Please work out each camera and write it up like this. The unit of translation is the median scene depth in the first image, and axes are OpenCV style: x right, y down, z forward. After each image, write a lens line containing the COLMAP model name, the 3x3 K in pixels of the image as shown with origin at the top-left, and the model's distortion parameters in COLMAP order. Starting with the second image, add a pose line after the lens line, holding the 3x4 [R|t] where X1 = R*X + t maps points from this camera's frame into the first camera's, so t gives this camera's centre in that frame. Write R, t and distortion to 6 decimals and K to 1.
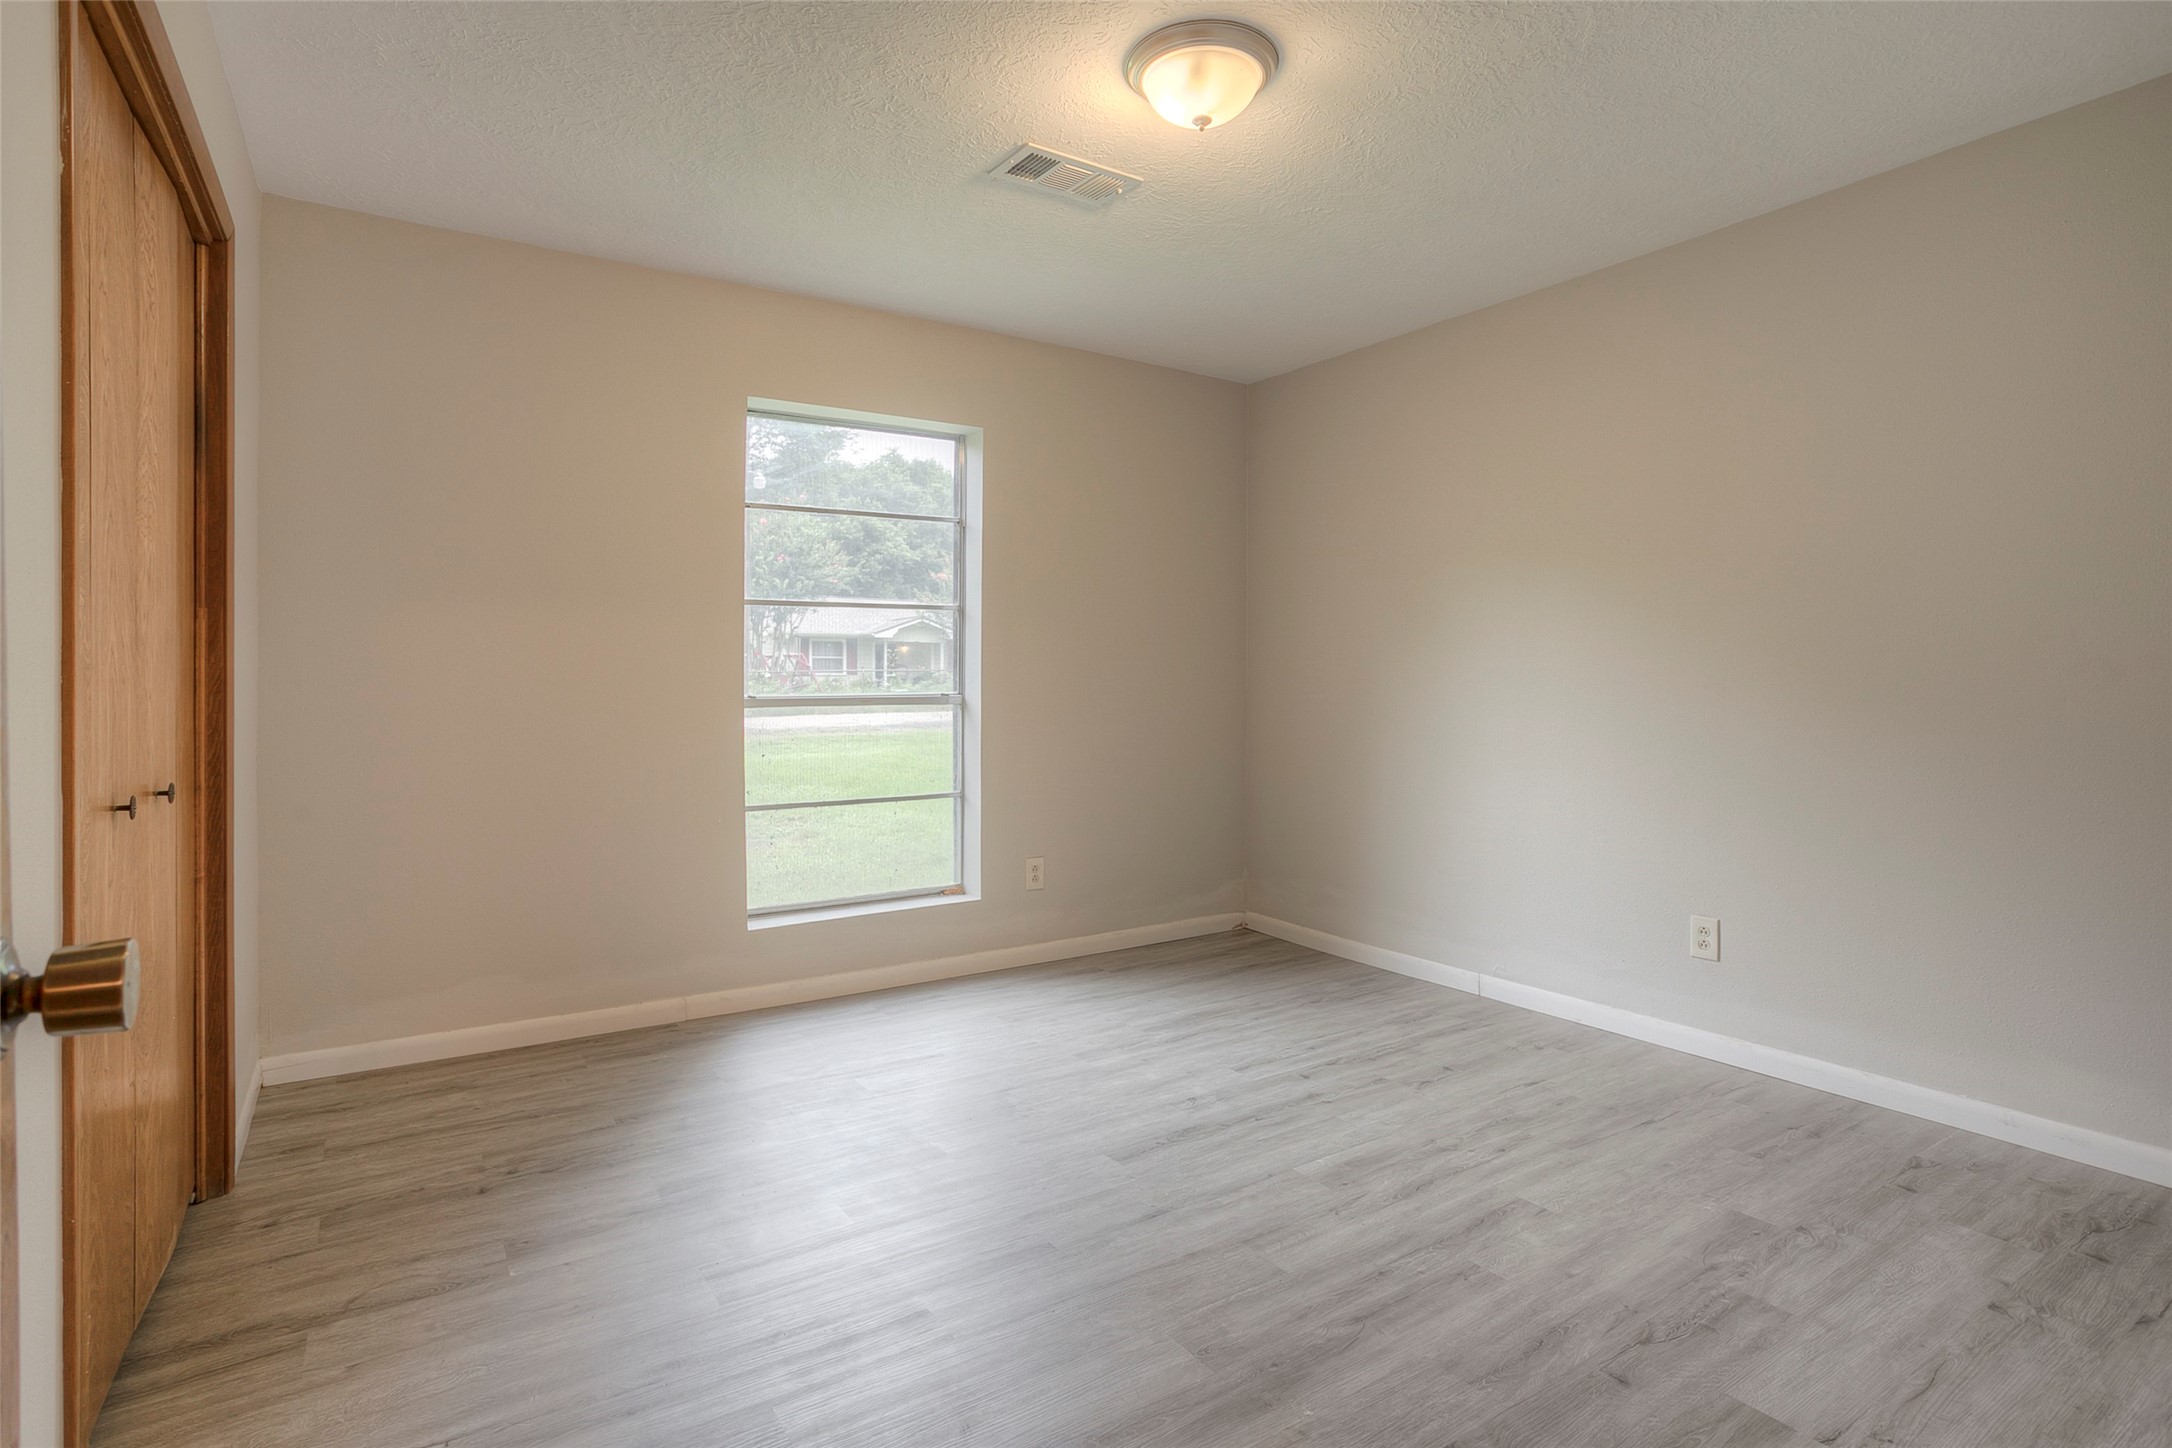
lens RADIAL K [[1073.8, 0, 1081.0], [0, 1073.8, 694.7], [0, 0, 1]] dist [-0.065398, 0.035190]
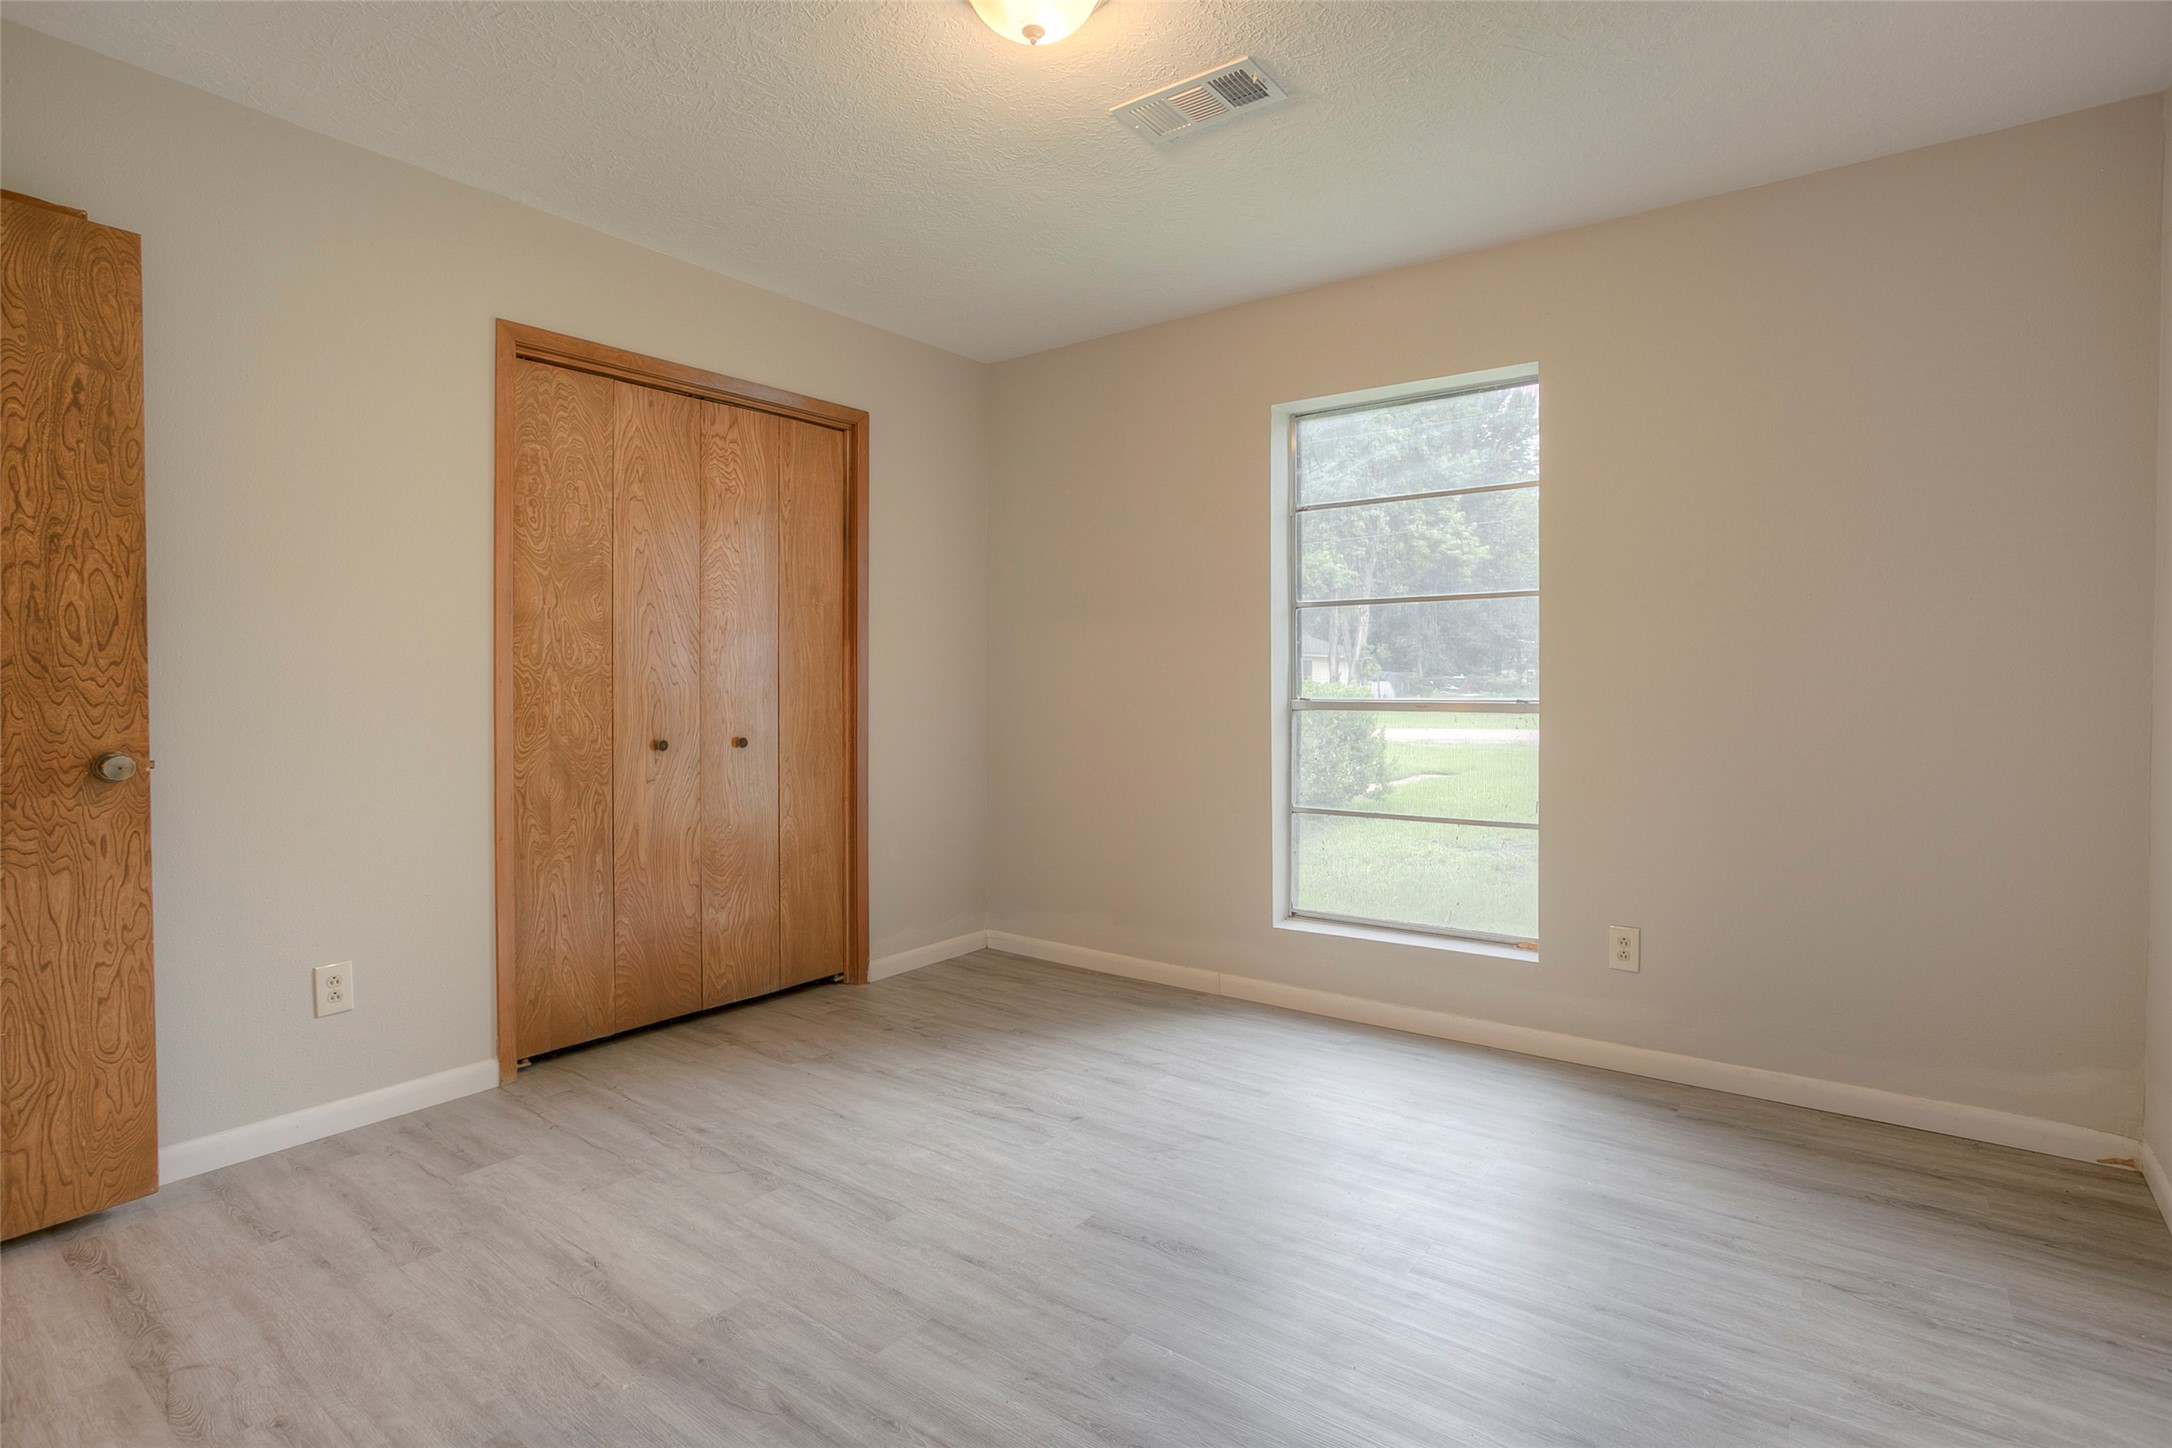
lens RADIAL K [[1073.8, 0, 1081.0], [0, 1073.8, 694.7], [0, 0, 1]] dist [-0.065398, 0.035190]
pose [[0.335034, 0.010520, -0.942147, 0.746189], [-0.011737, 0.999907, 0.006991, -0.011599], [0.942133, 0.008715, 0.335126, 0.593347]]
